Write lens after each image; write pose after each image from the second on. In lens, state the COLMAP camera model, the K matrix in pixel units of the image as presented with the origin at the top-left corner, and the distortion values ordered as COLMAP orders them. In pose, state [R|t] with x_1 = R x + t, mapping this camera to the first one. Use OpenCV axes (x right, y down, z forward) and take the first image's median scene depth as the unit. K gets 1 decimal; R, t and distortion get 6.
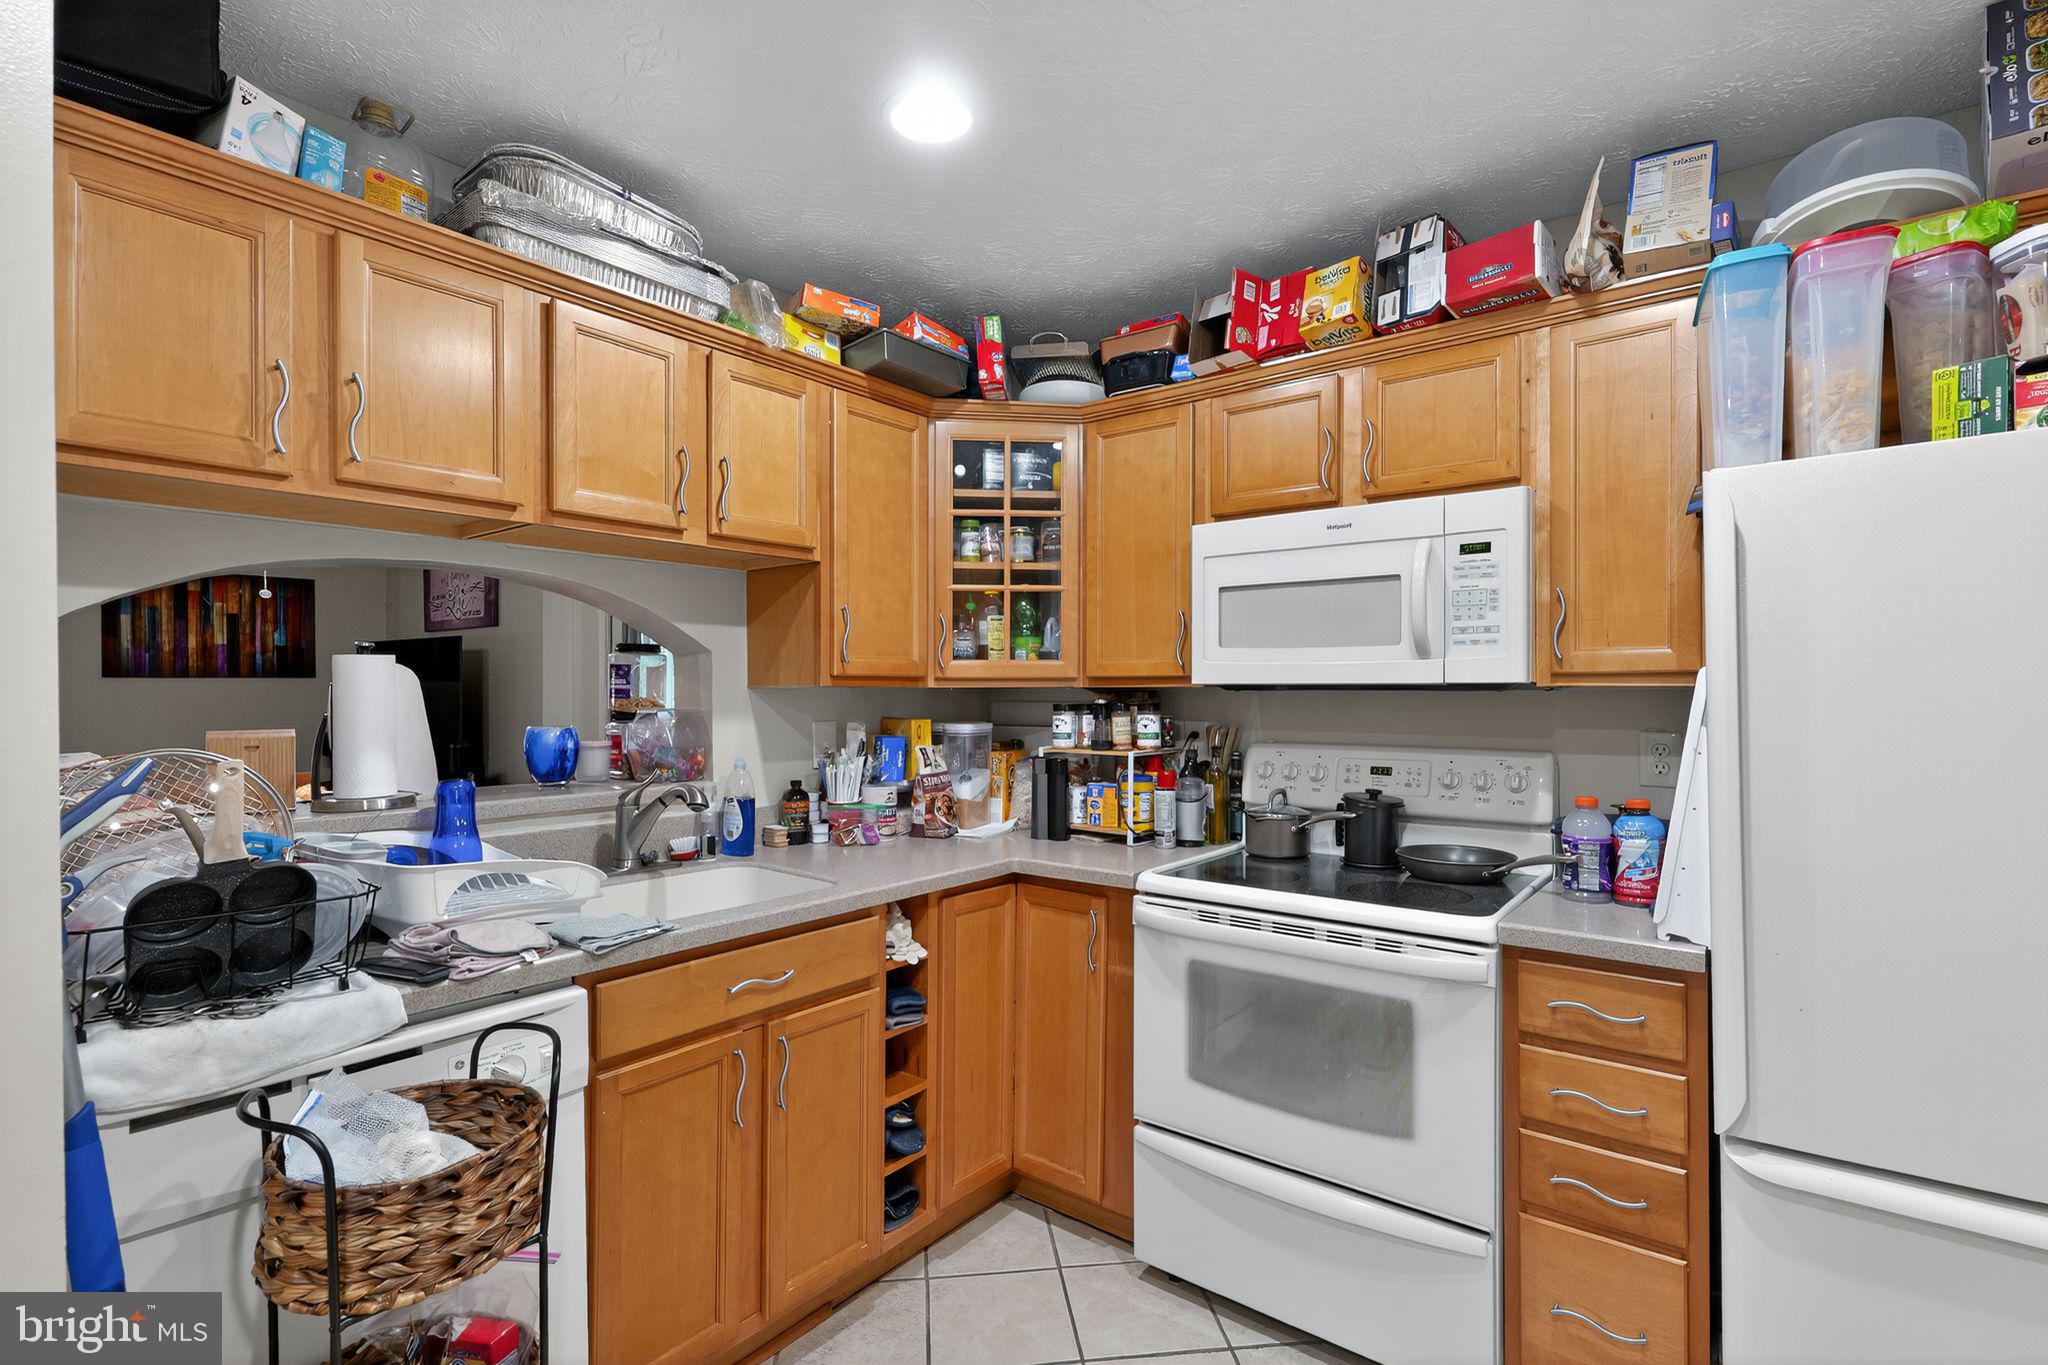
lens RADIAL K [[953.8, 0, 1023.9], [0, 953.8, 690.4], [0, 0, 1]] dist [0.000328, 0.000331]
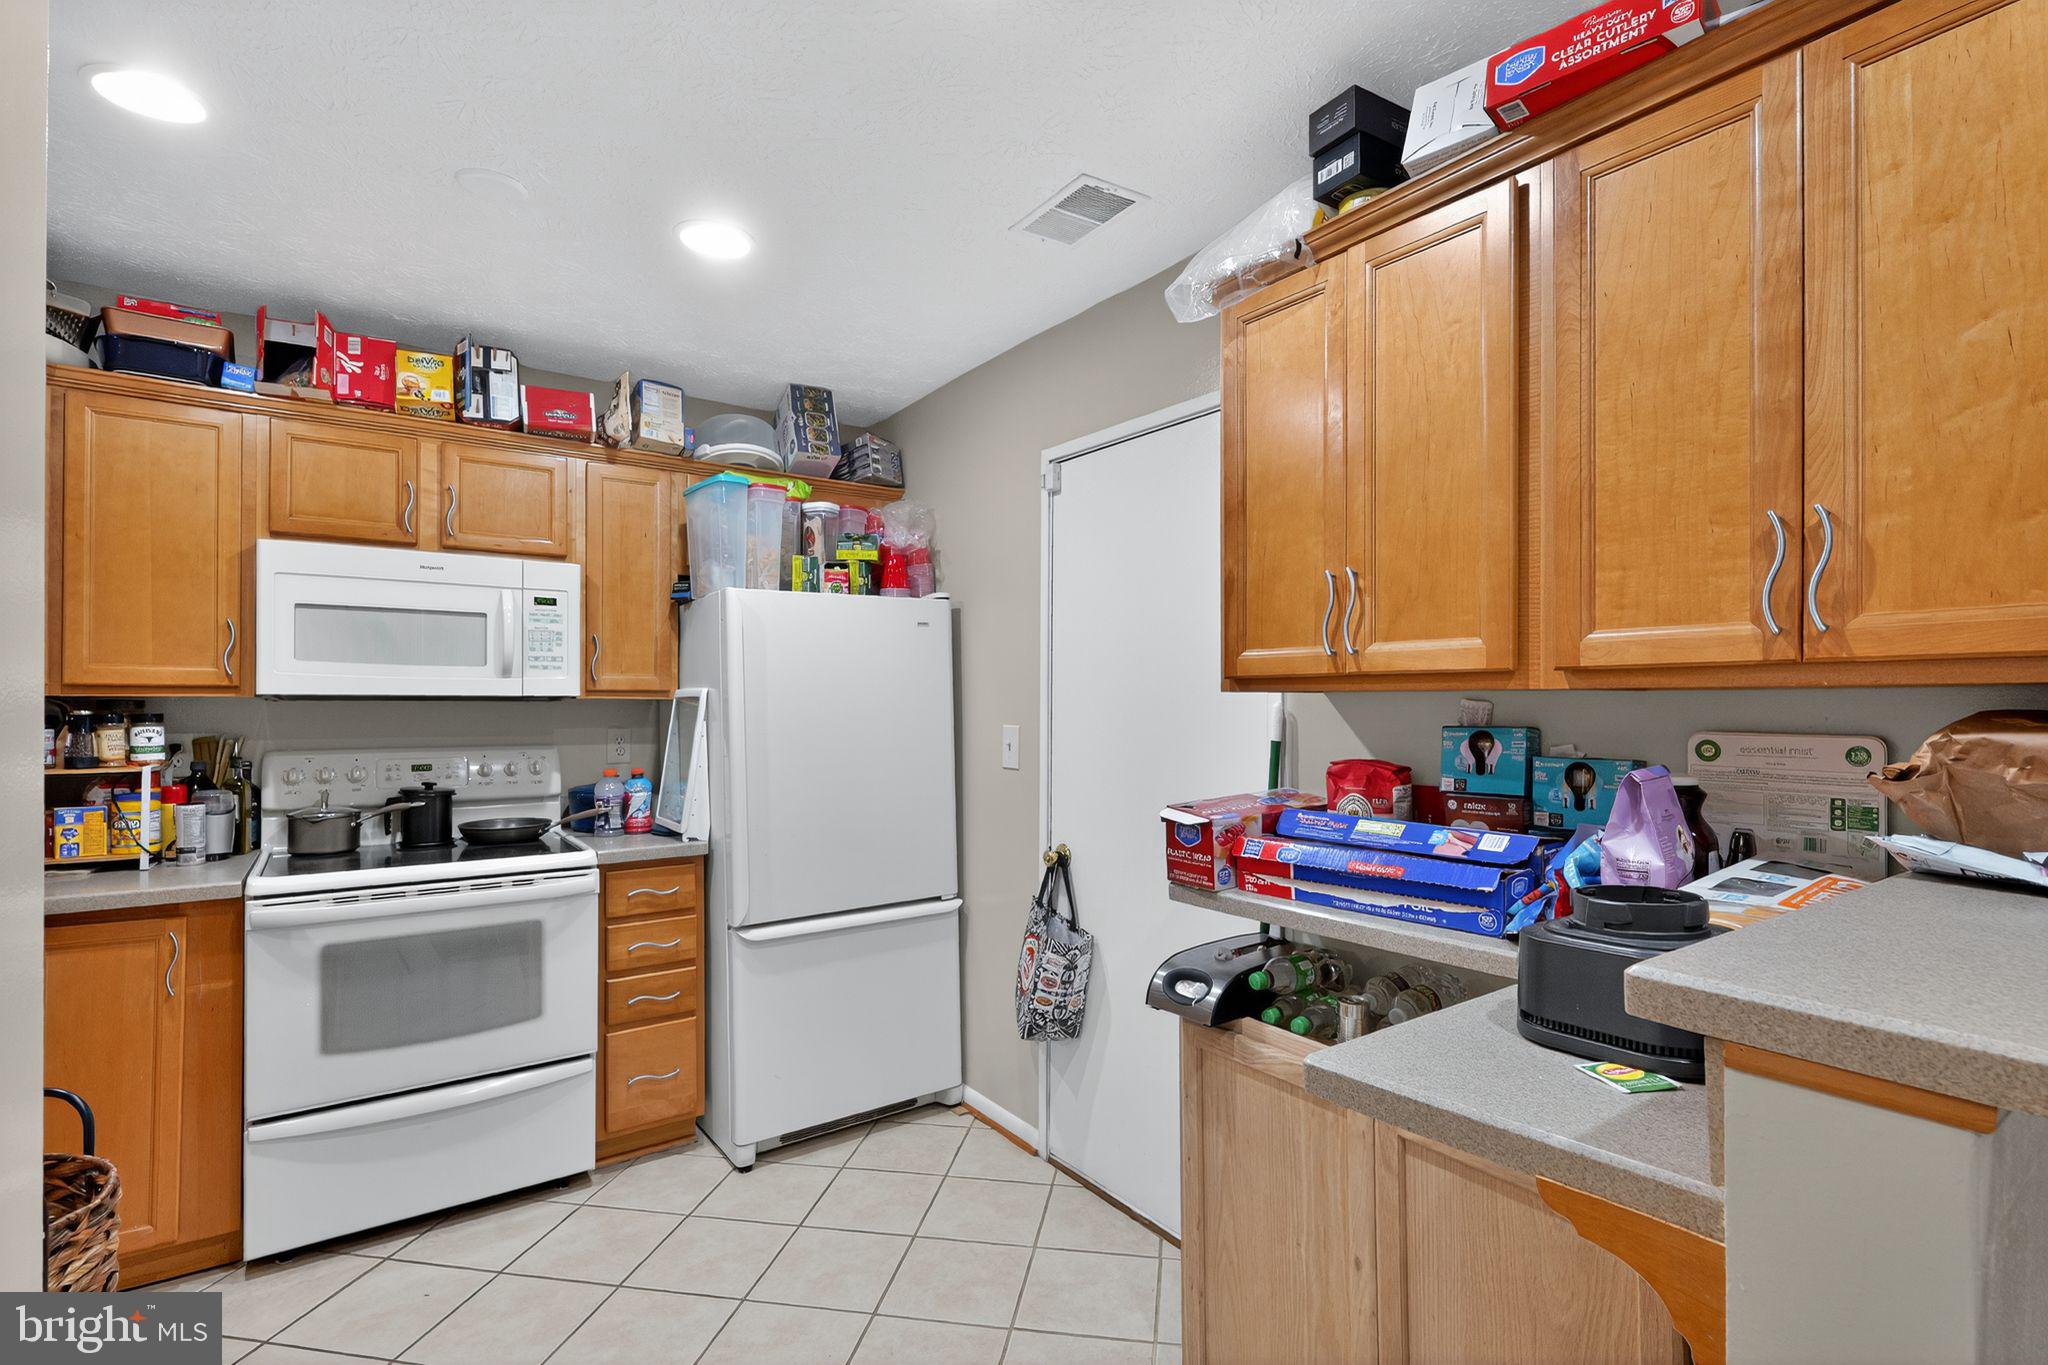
lens RADIAL K [[953.8, 0, 1023.9], [0, 953.8, 690.4], [0, 0, 1]] dist [0.000328, 0.000331]
pose [[0.291729, 0.015729, 0.956372, -0.626077], [-0.001075, 0.999870, -0.016116, 0.005493], [-0.956500, 0.003673, 0.291708, -0.091231]]
